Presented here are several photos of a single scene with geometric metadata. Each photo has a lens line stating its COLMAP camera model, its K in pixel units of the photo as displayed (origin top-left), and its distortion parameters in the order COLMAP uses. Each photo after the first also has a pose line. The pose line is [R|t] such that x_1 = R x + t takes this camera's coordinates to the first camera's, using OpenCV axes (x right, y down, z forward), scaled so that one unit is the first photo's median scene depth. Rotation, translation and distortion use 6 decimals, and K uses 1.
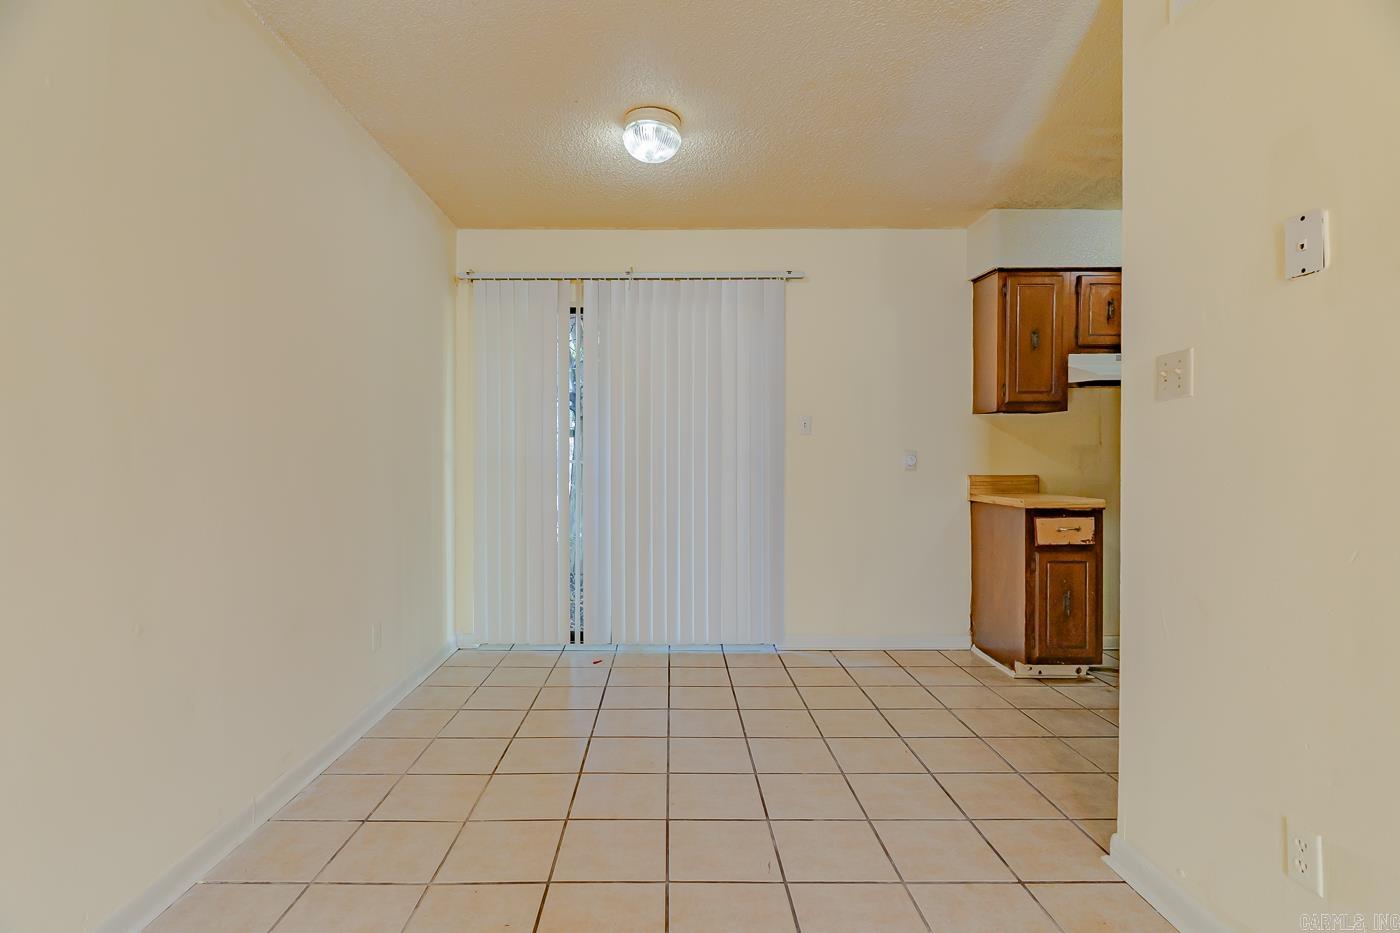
lens RADIAL K [[672.9, 0, 688.4], [0, 672.9, 464.1], [0, 0, 1]] dist [-0.006025, 0.000561]
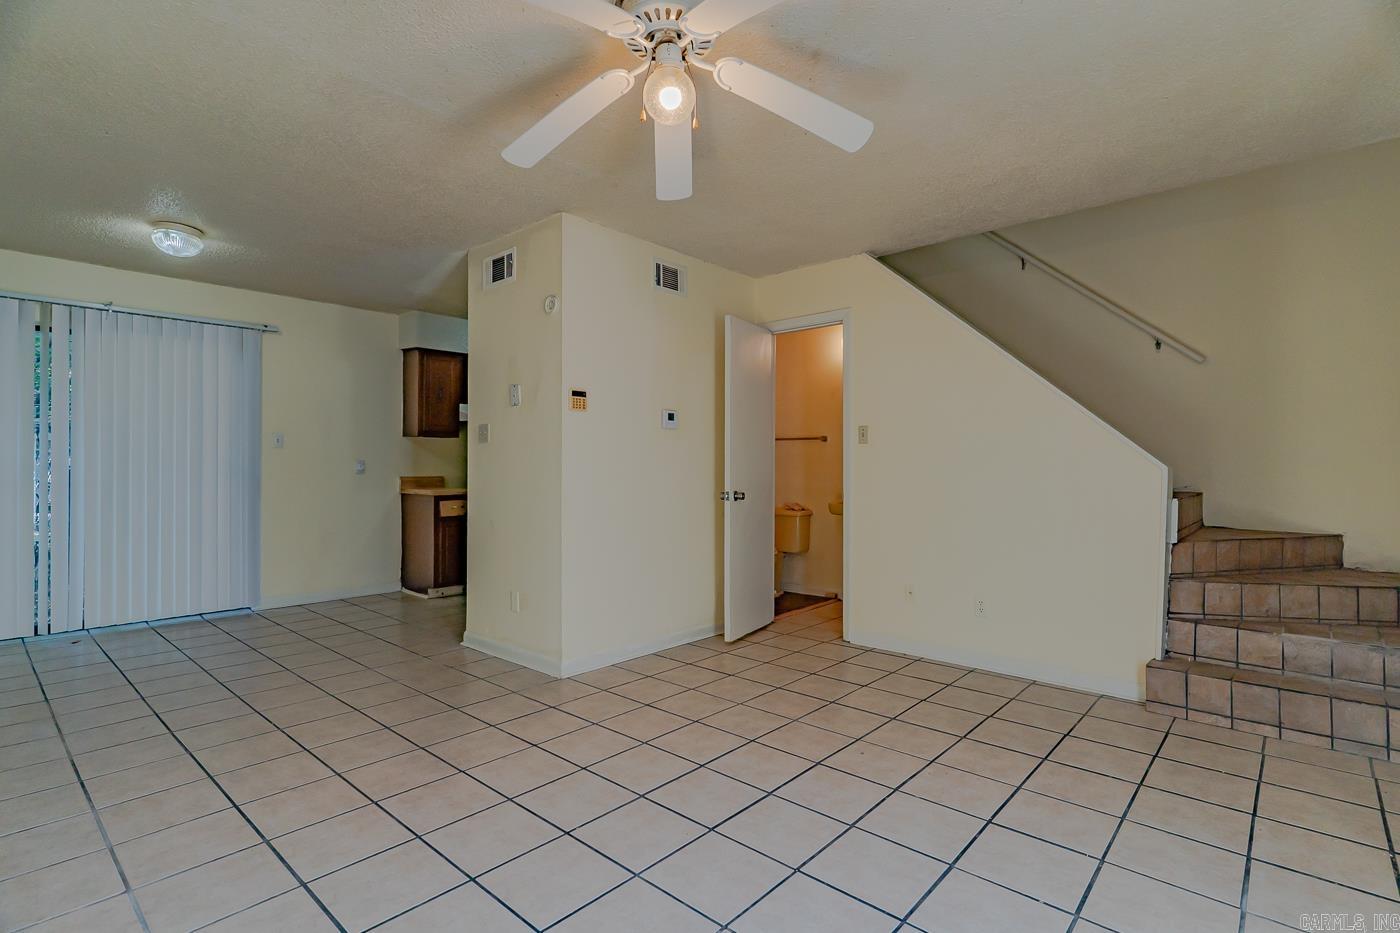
lens RADIAL K [[672.9, 0, 692.4], [0, 672.9, 467.8], [0, 0, 1]] dist [-0.006025, 0.000561]
pose [[0.691667, 0.002227, 0.722213, -0.239483], [0.000280, 0.999994, -0.003351, 0.001364], [-0.722217, 0.002520, 0.691662, -0.566934]]
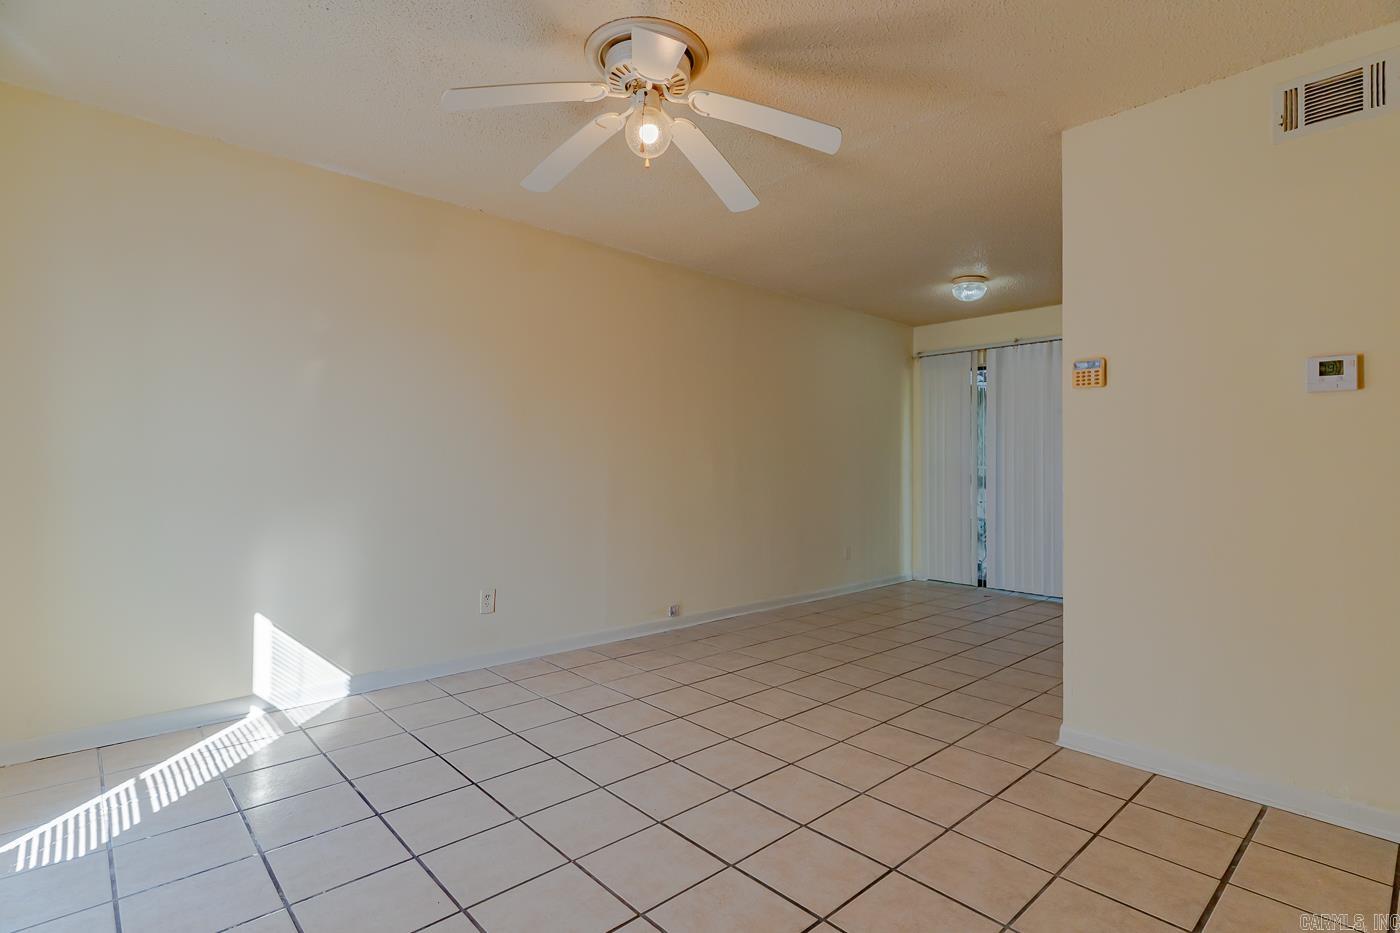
lens RADIAL K [[672.9, 0, 698.0], [0, 672.9, 462.2], [0, 0, 1]] dist [-0.006025, 0.000561]
pose [[0.661314, -0.000814, -0.750109, 0.605657], [-0.008136, 0.999933, -0.008258, 0.001361], [0.750065, 0.011564, 0.661263, -0.546366]]
